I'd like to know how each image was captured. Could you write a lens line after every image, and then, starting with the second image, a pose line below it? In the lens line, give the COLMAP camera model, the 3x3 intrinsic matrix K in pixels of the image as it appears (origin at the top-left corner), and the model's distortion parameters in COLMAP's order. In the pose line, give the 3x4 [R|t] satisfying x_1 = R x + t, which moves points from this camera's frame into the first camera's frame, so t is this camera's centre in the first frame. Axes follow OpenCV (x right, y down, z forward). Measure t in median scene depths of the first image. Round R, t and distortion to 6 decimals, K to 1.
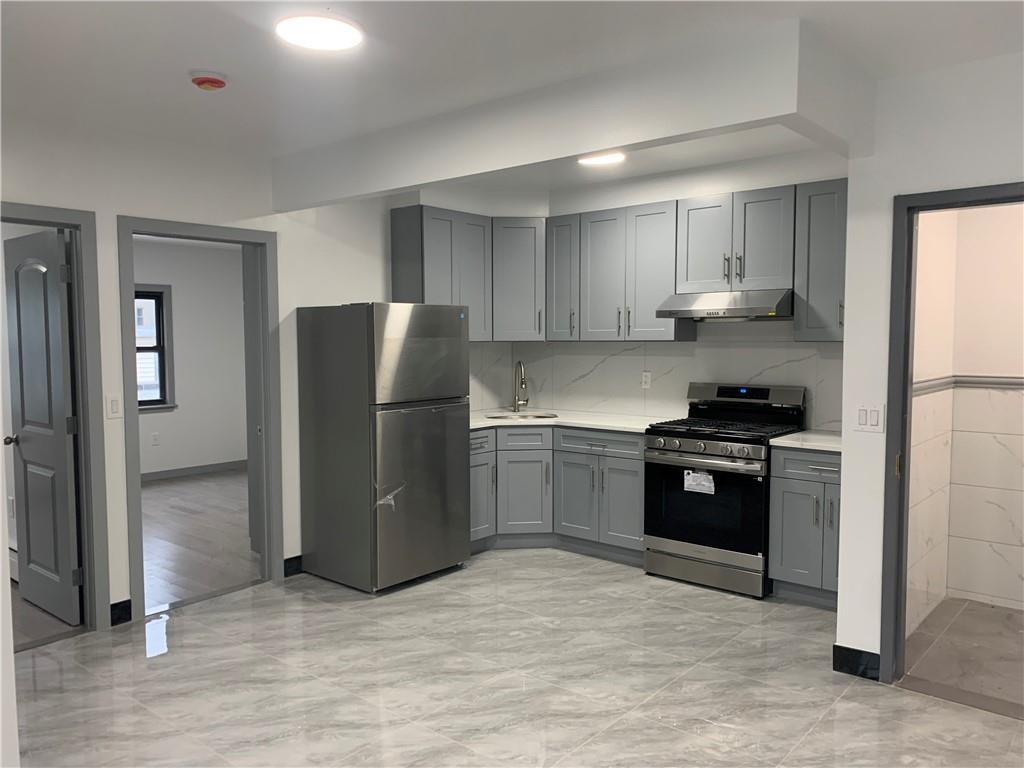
lens RADIAL K [[785.2, 0, 524.3], [0, 785.2, 379.1], [0, 0, 1]] dist [0.028311, -0.019687]
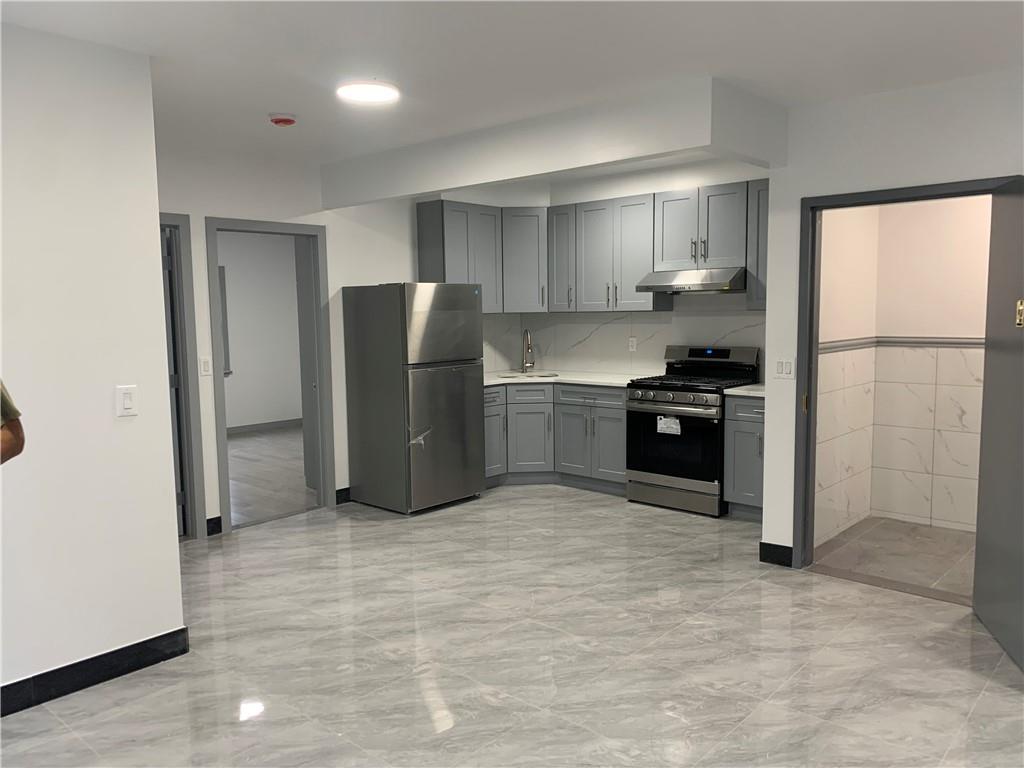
lens RADIAL K [[785.2, 0, 528.7], [0, 785.2, 380.7], [0, 0, 1]] dist [0.028311, -0.019687]
pose [[0.999681, -0.007927, -0.023988, 0.031380], [0.008826, 0.999253, 0.037616, 0.012386], [0.023672, -0.037816, 0.999004, -0.232227]]
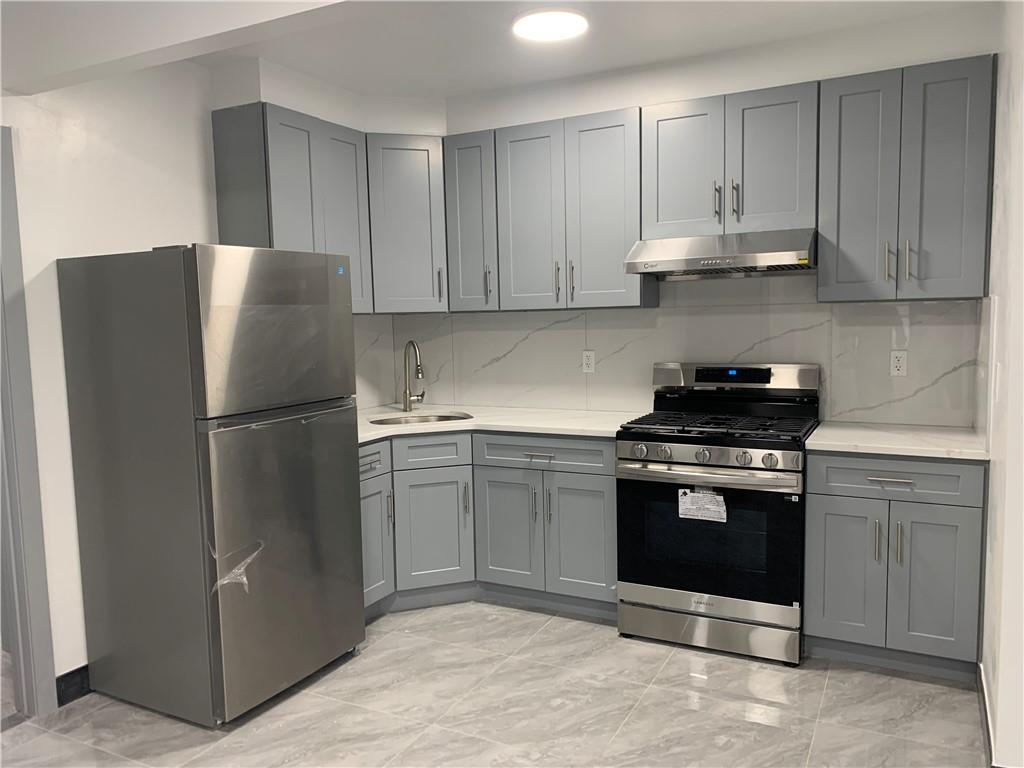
lens RADIAL K [[785.2, 0, 517.9], [0, 785.2, 386.6], [0, 0, 1]] dist [0.028311, -0.019687]
pose [[0.976161, -0.039069, 0.213502, -0.081702], [0.031467, 0.998748, 0.038890, -0.007194], [-0.214755, -0.031244, 0.976168, 0.348255]]
